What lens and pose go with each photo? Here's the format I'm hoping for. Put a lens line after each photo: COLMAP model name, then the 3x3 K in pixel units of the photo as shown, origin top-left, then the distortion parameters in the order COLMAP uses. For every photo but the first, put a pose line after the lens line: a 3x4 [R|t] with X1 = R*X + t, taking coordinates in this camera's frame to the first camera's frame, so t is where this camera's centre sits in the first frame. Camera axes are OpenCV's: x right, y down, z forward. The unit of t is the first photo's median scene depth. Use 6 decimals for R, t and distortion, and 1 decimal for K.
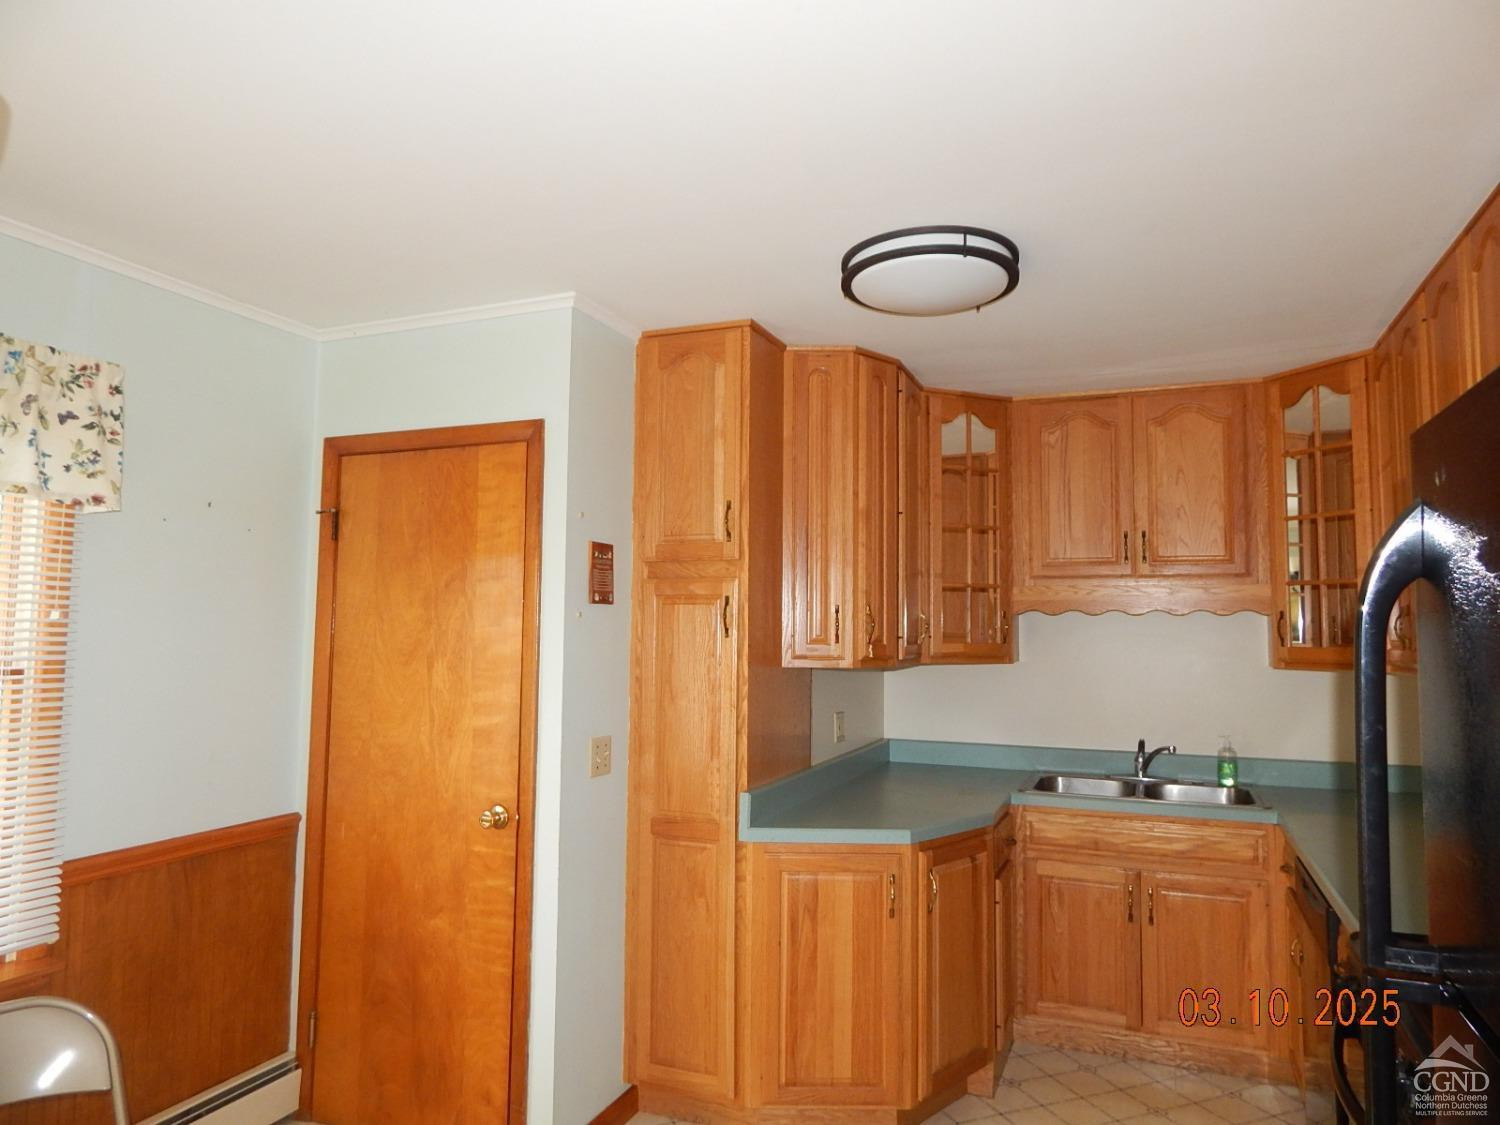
lens RADIAL K [[987.0, 0, 755.6], [0, 987.0, 557.8], [0, 0, 1]] dist [0.001766, -0.005009]
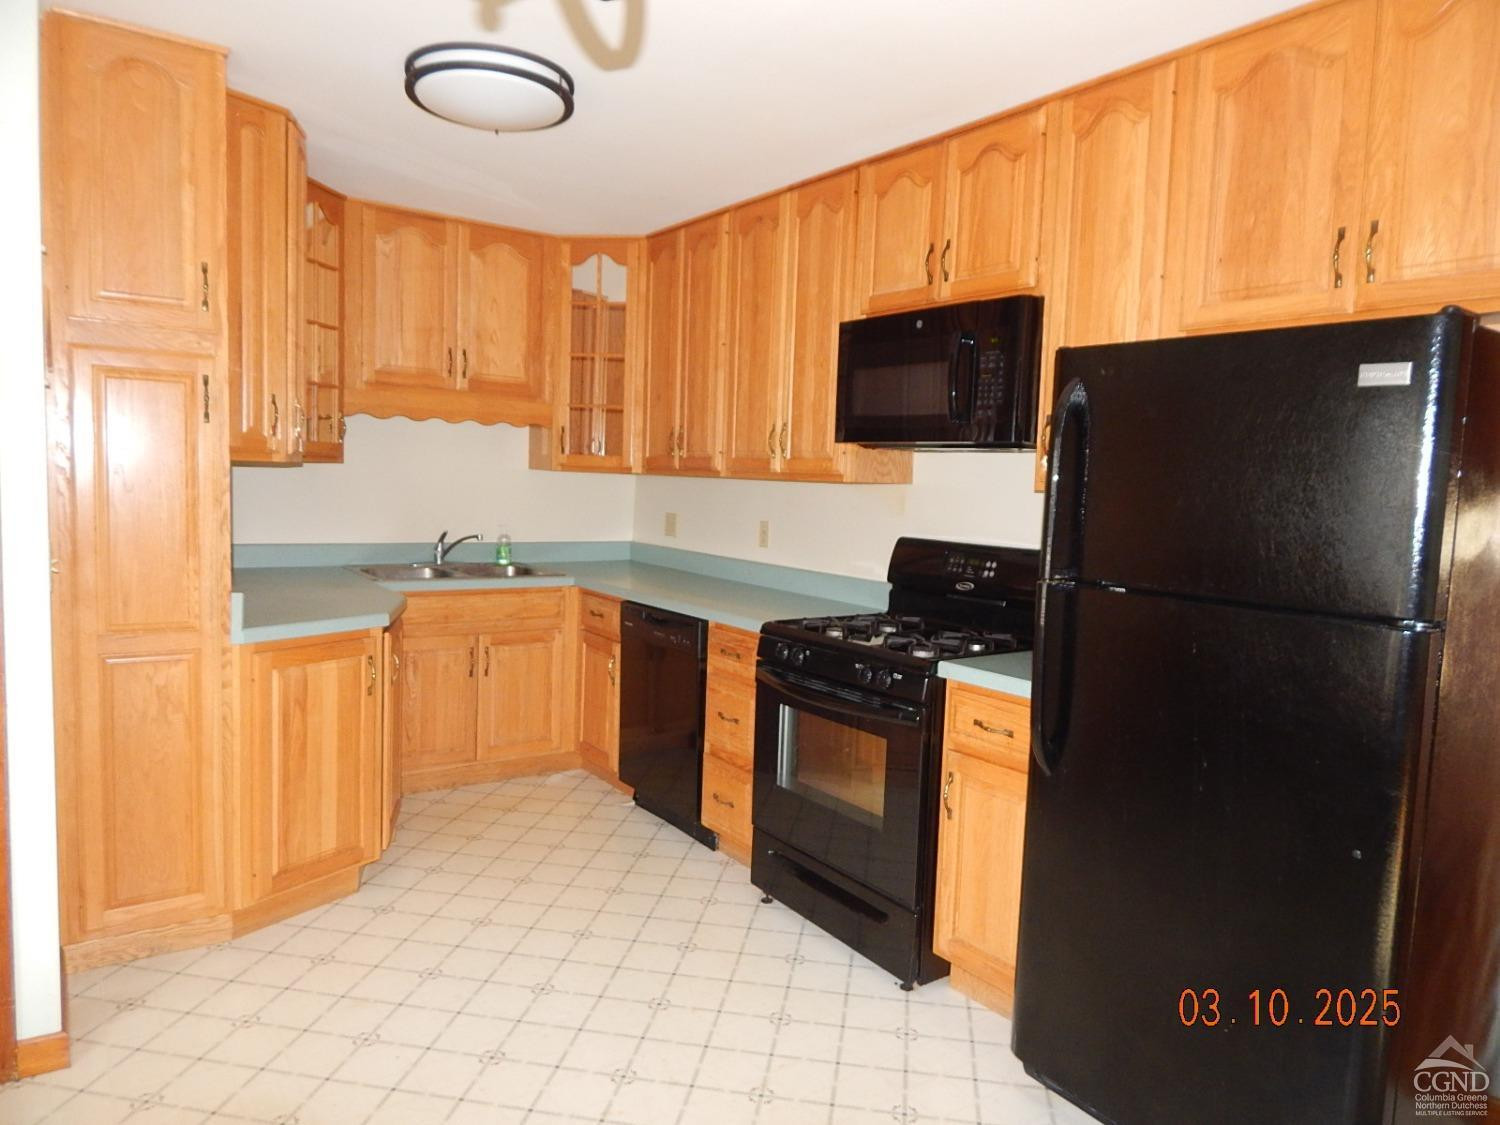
lens RADIAL K [[987.0, 0, 755.6], [0, 987.0, 557.8], [0, 0, 1]] dist [0.001766, -0.005009]
pose [[0.526787, -0.059400, 0.847919, -0.471101], [-0.097555, 0.986738, 0.129732, 0.033757], [-0.844381, -0.151060, 0.514006, 0.105947]]
